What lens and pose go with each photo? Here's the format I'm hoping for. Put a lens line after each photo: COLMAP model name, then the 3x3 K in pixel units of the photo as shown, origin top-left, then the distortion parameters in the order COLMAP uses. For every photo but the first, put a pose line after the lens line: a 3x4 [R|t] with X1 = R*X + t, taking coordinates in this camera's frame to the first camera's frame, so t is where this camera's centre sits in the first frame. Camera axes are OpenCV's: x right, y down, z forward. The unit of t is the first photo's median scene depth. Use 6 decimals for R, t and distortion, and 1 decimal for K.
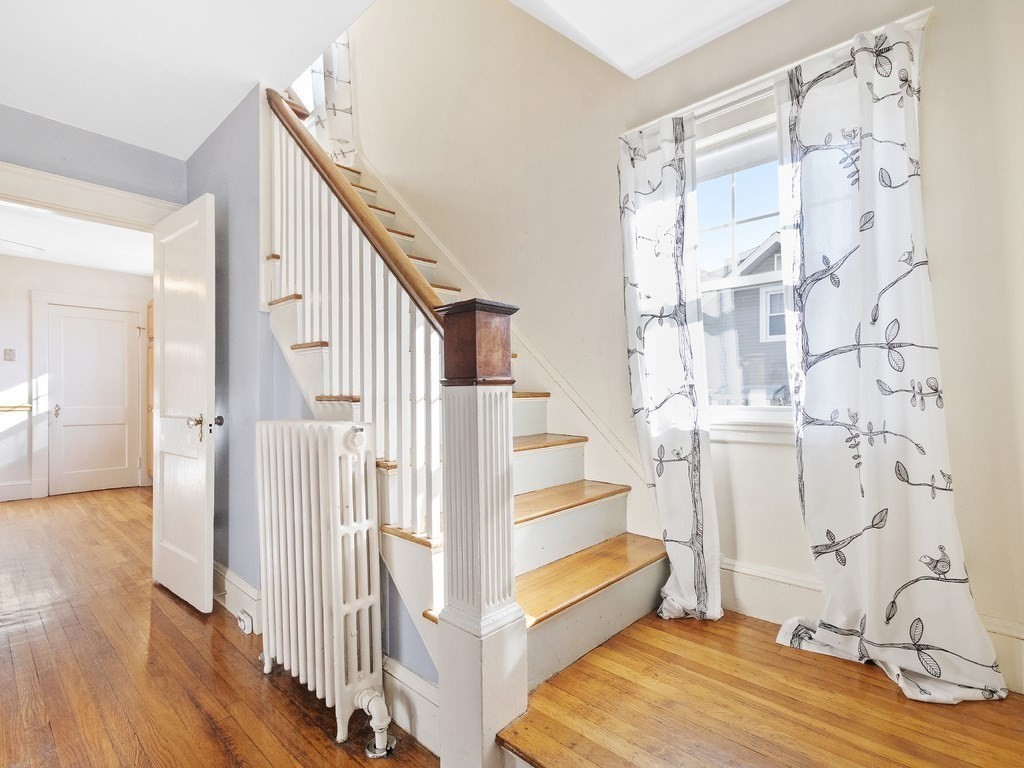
lens RADIAL K [[504.0, 0, 513.1], [0, 504.0, 393.8], [0, 0, 1]] dist [0.010480, -0.000170]
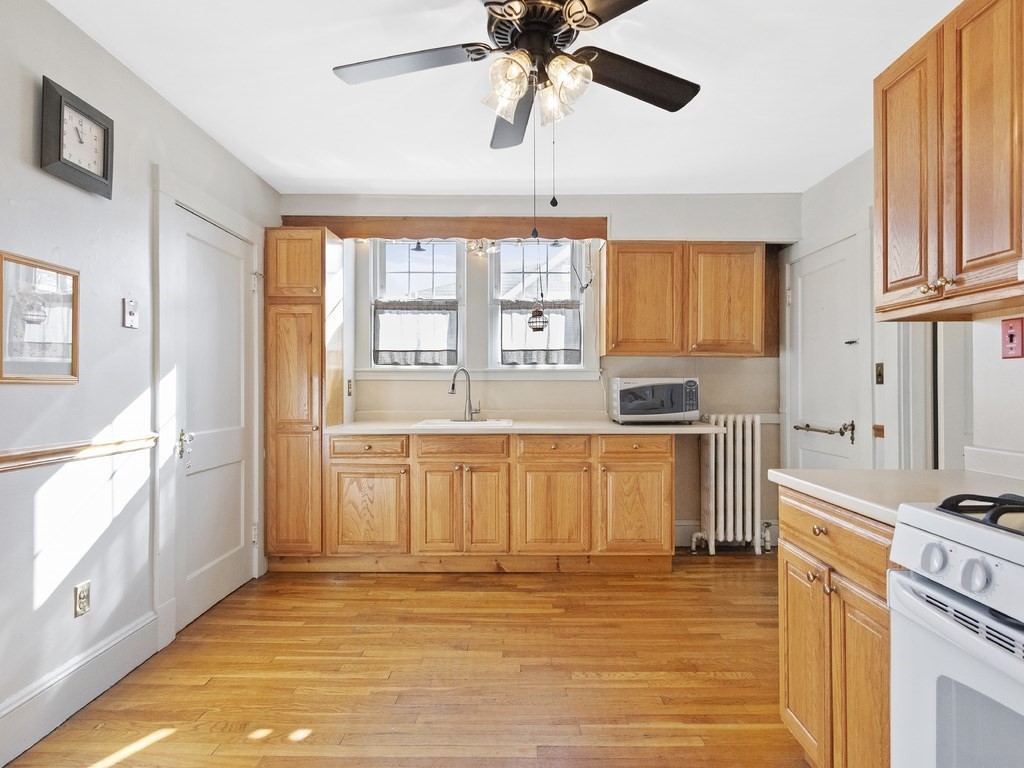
lens RADIAL K [[543.0, 0, 514.9], [0, 543.0, 384.2], [0, 0, 1]] dist [0.002532, 0.000195]
pose [[0.733065, 0.005337, 0.680138, -2.738526], [-0.006138, 0.999980, -0.001230, -0.055251], [-0.680131, -0.003273, 0.733083, 1.210951]]
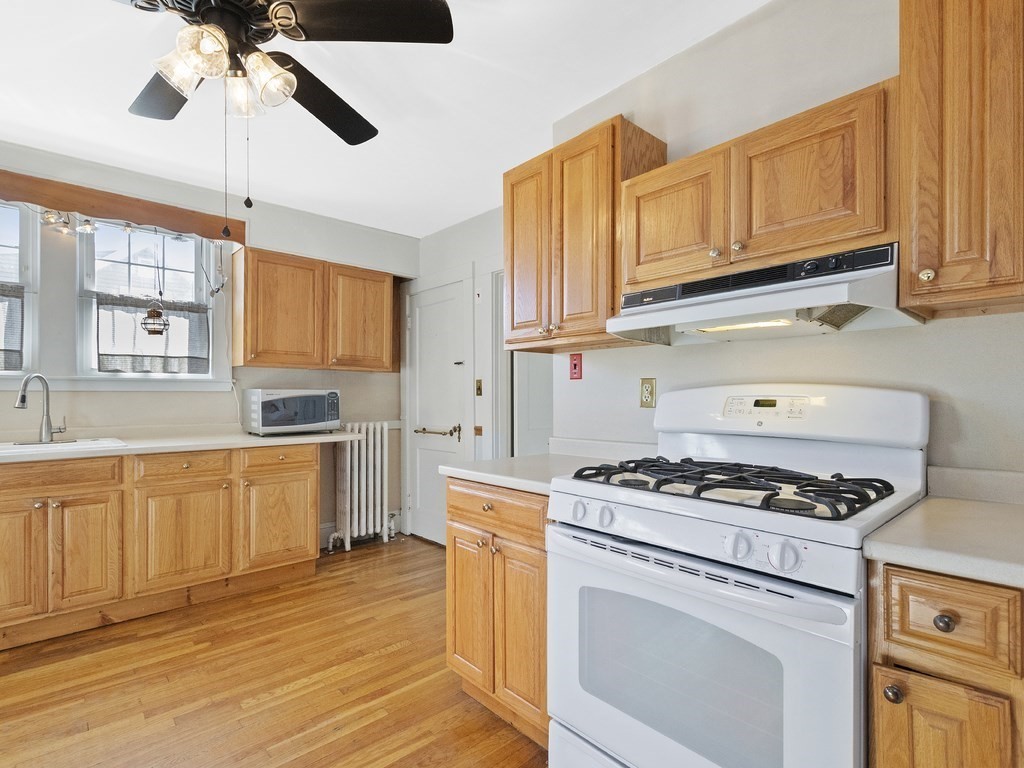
lens RADIAL K [[507.2, 0, 509.1], [0, 507.2, 394.5], [0, 0, 1]] dist [0.005986, -0.000784]
pose [[0.088797, 0.006739, 0.996027, -2.829845], [-0.003803, 0.999972, -0.006427, -0.055849], [-0.996042, -0.003217, 0.088821, 1.346482]]
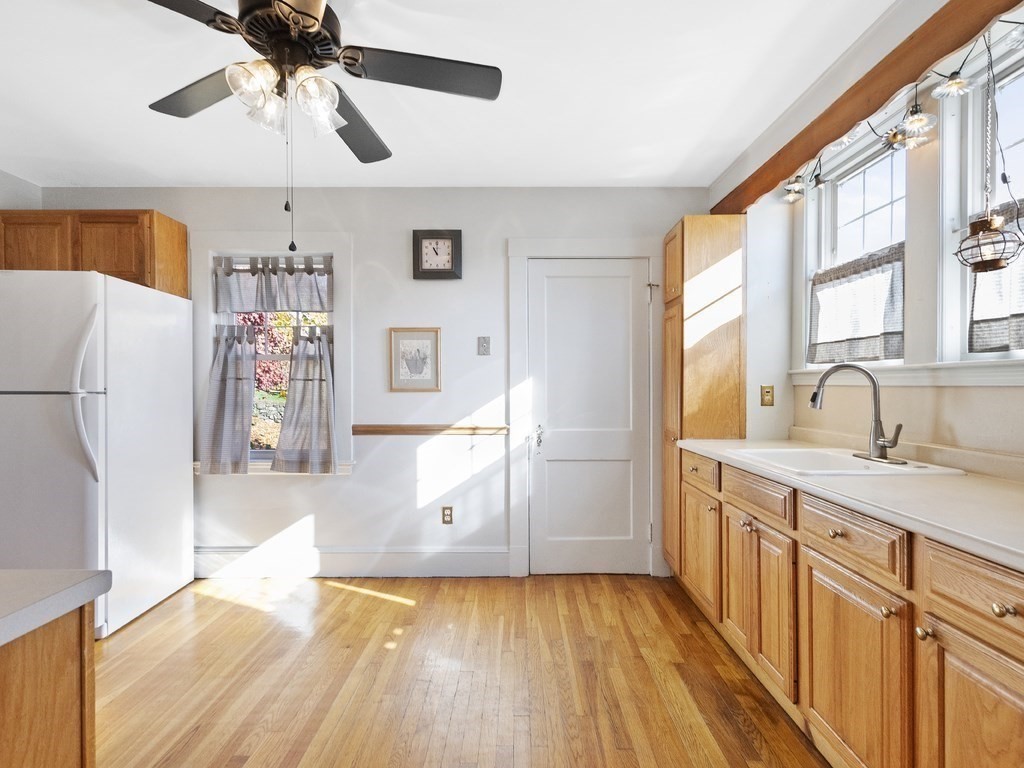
lens RADIAL K [[519.5, 0, 510.9], [0, 519.5, 387.1], [0, 0, 1]] dist [0.000998, -0.000667]
pose [[0.676507, 0.005403, -0.736417, -1.268772], [0.003470, 0.999939, 0.010523, -0.082248], [0.736428, -0.009674, 0.676447, 1.518681]]
